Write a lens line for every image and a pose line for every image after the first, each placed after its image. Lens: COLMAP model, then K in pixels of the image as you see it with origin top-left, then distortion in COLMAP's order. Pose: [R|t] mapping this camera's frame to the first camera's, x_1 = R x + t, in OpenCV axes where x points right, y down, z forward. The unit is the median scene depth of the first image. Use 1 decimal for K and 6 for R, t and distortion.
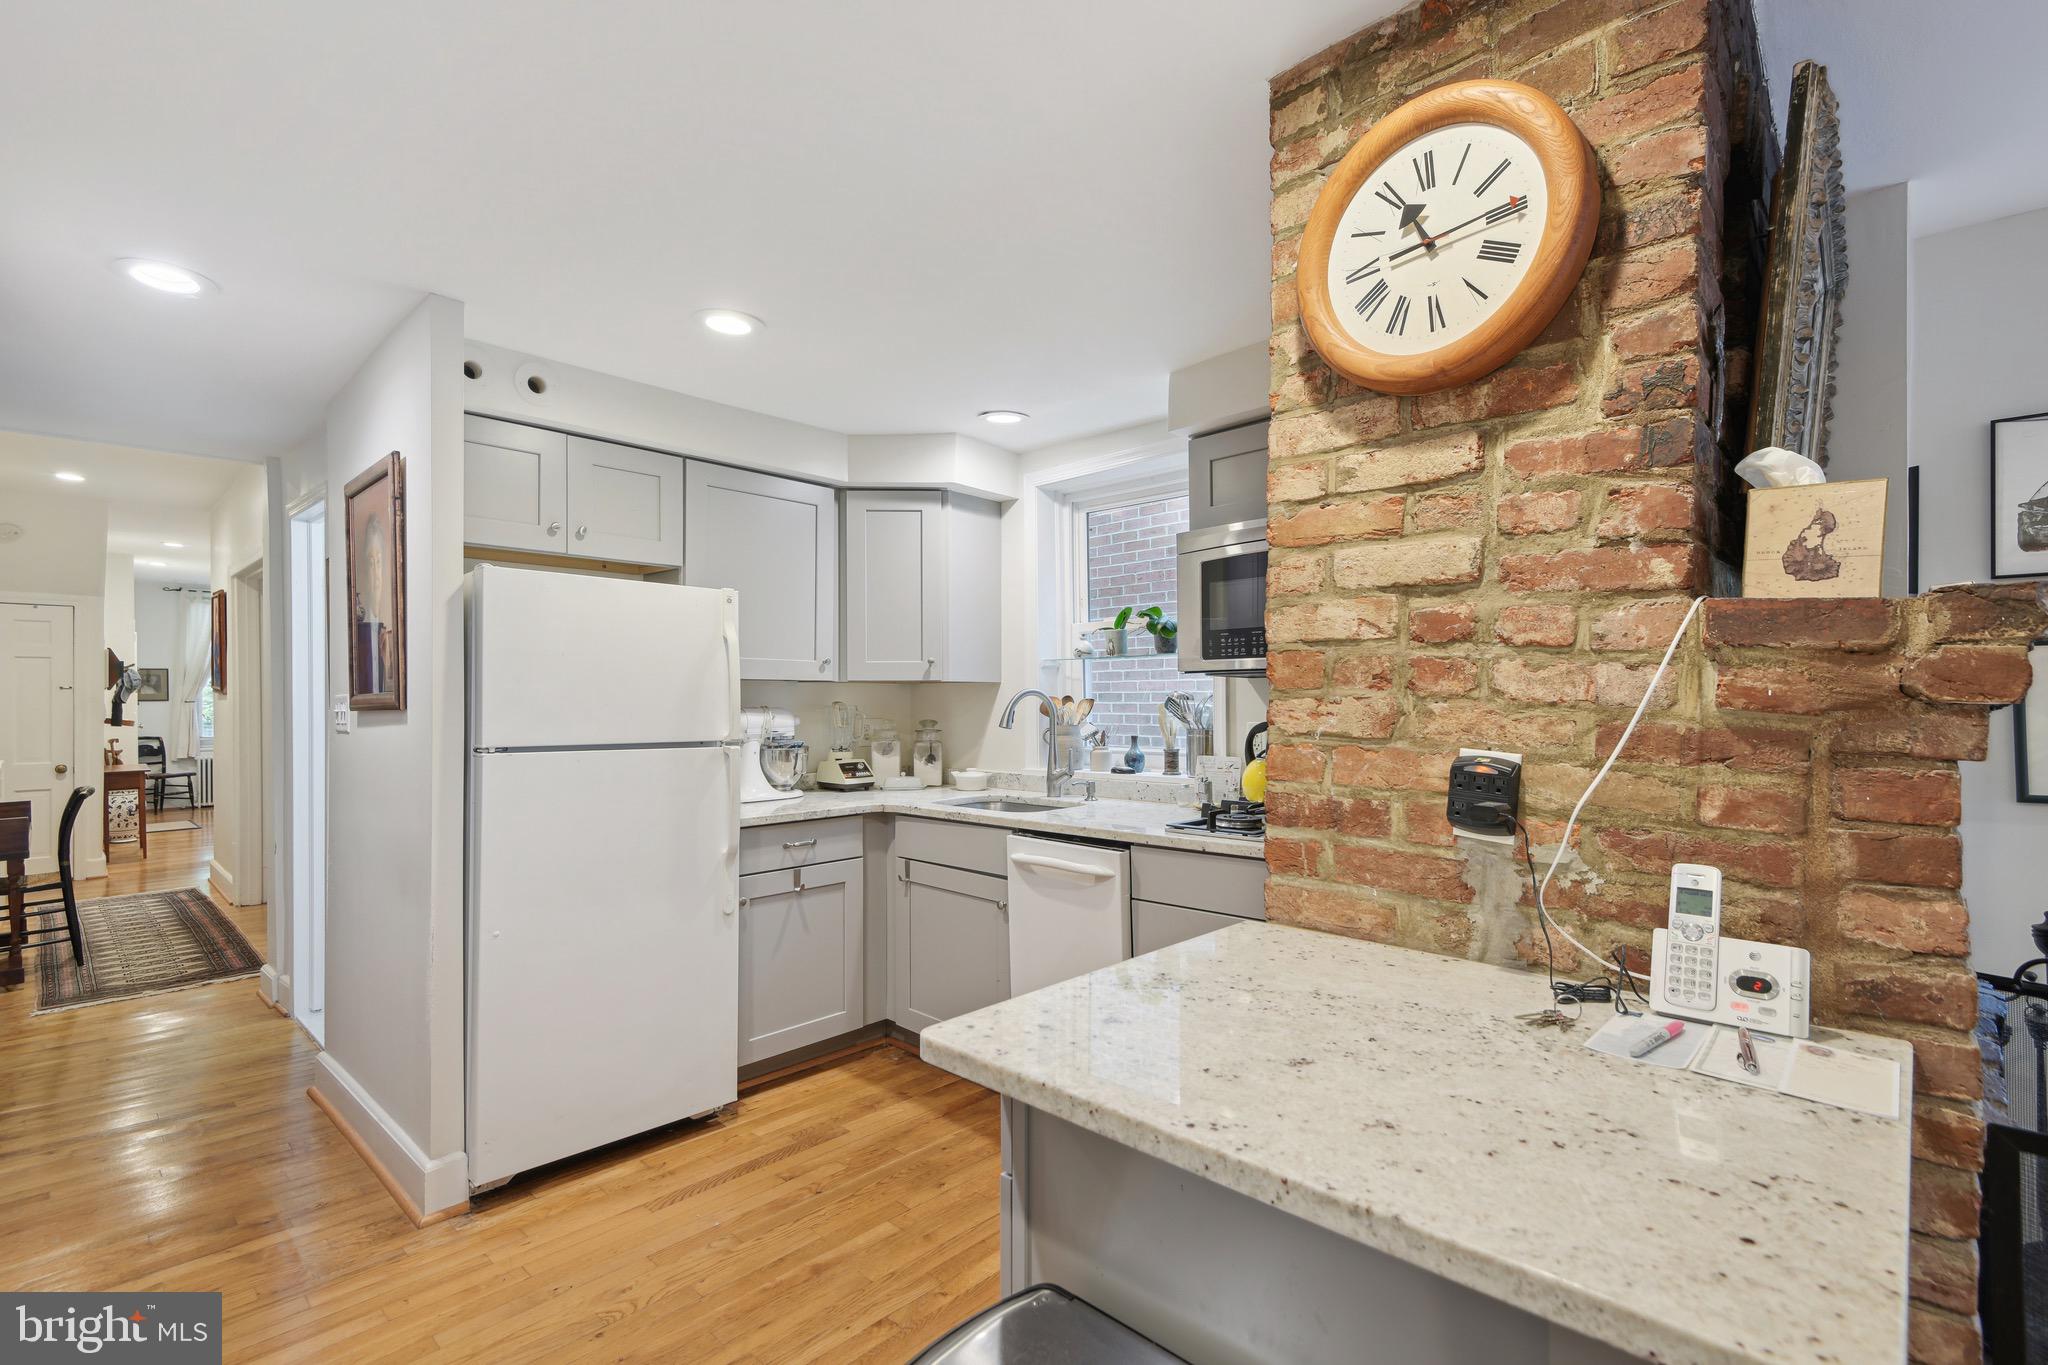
lens RADIAL K [[934.6, 0, 1015.7], [0, 934.6, 699.6], [0, 0, 1]] dist [0.036955, -0.011330]
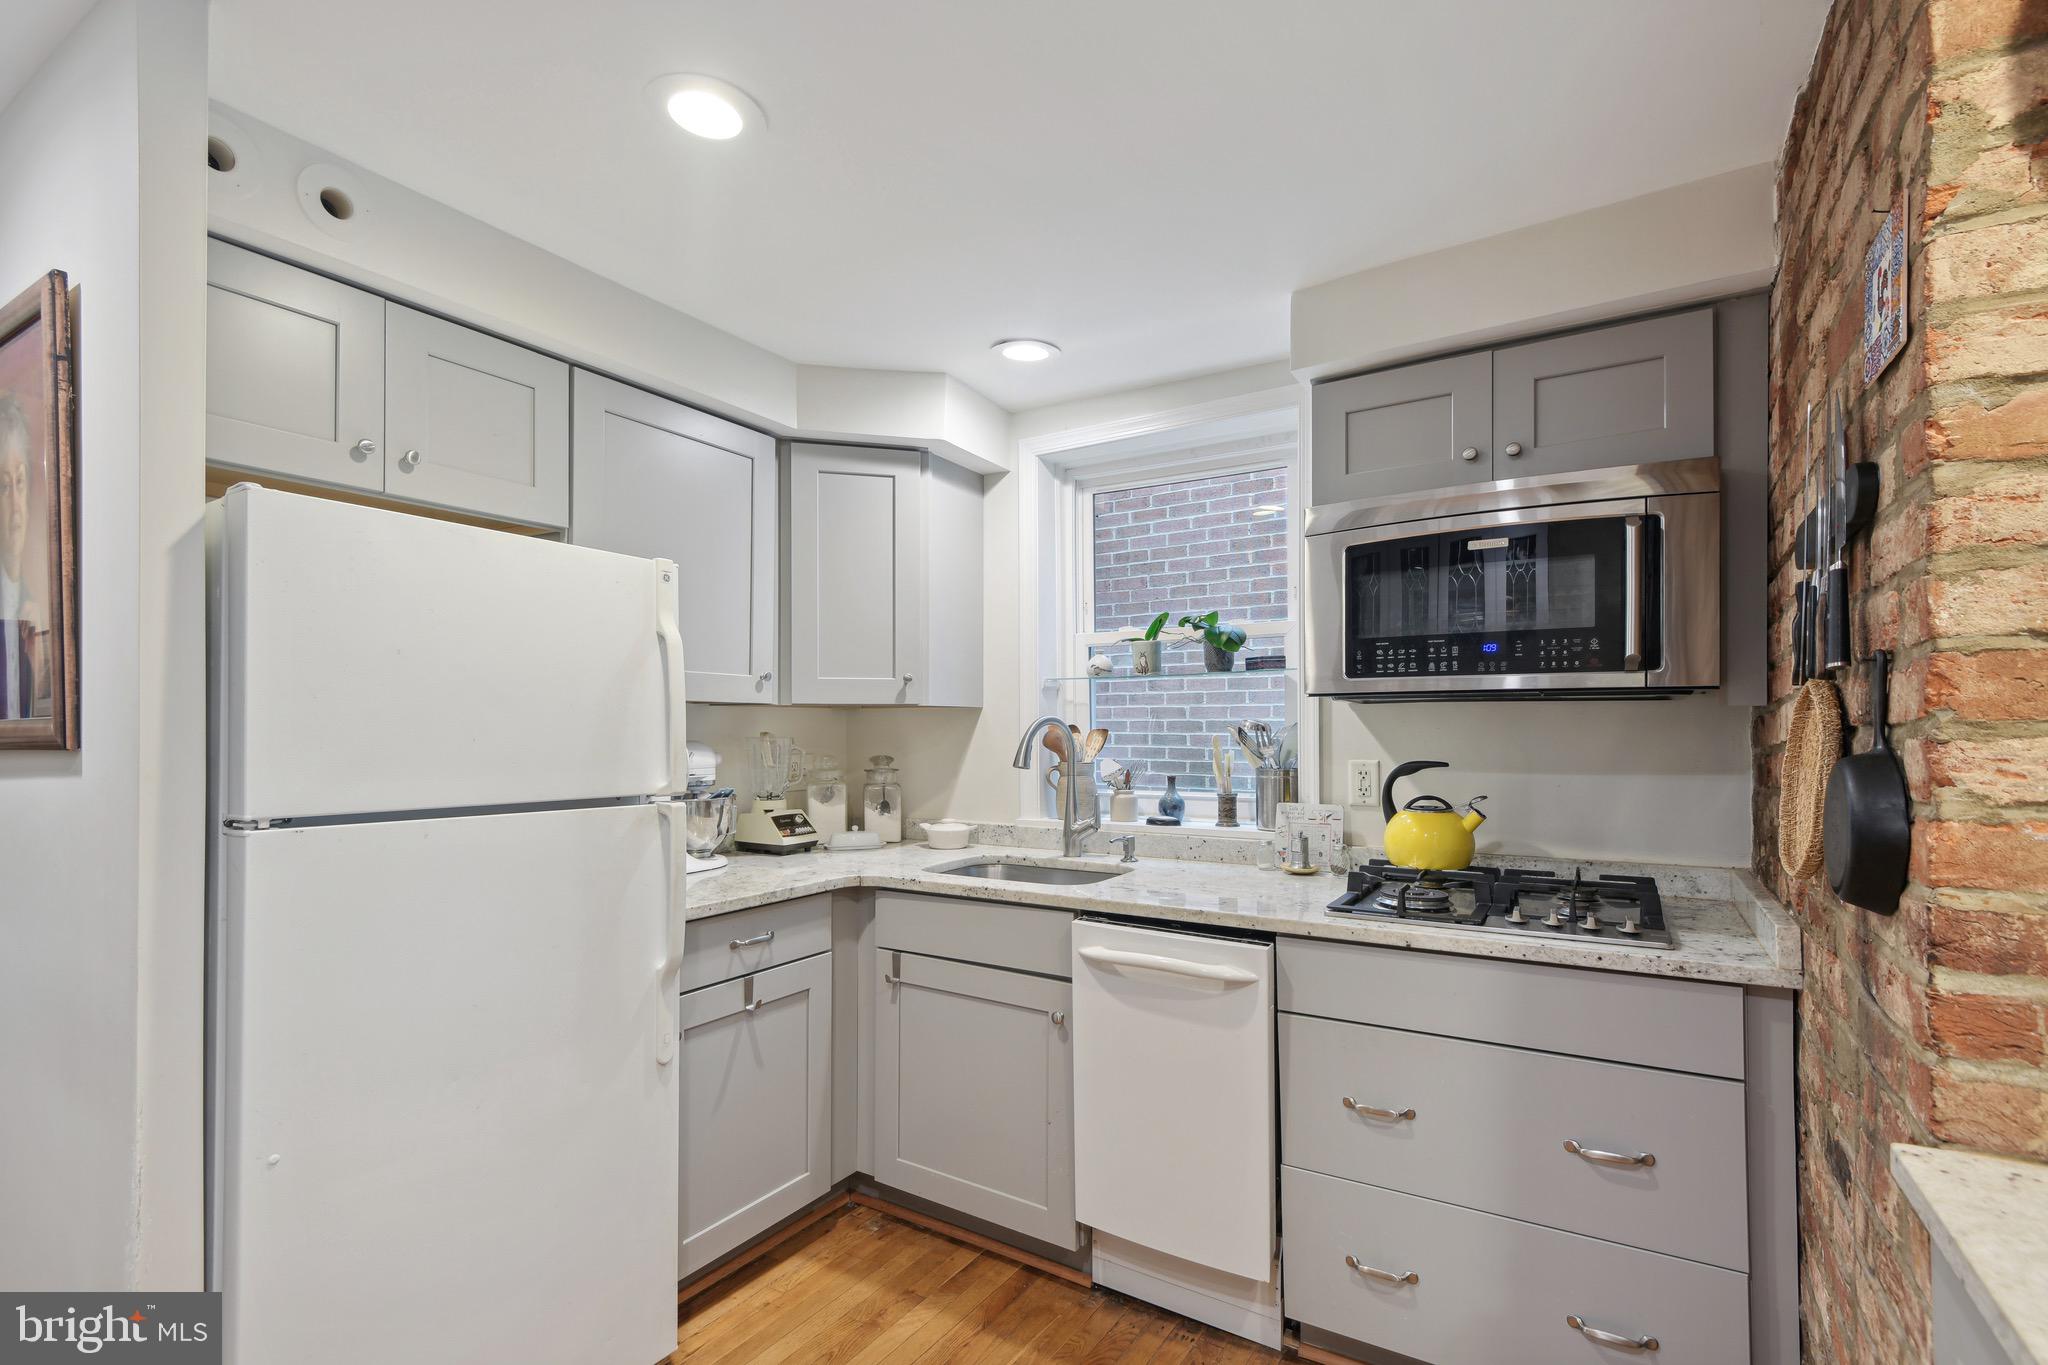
lens RADIAL K [[951.4, 0, 1025.4], [0, 951.4, 725.5], [0, 0, 1]] dist [0.025857, -0.011972]
pose [[0.977973, 0.002909, 0.208711, -0.170135], [-0.002647, 0.999995, -0.001534, -0.002684], [-0.208715, 0.000948, 0.977976, 0.258159]]
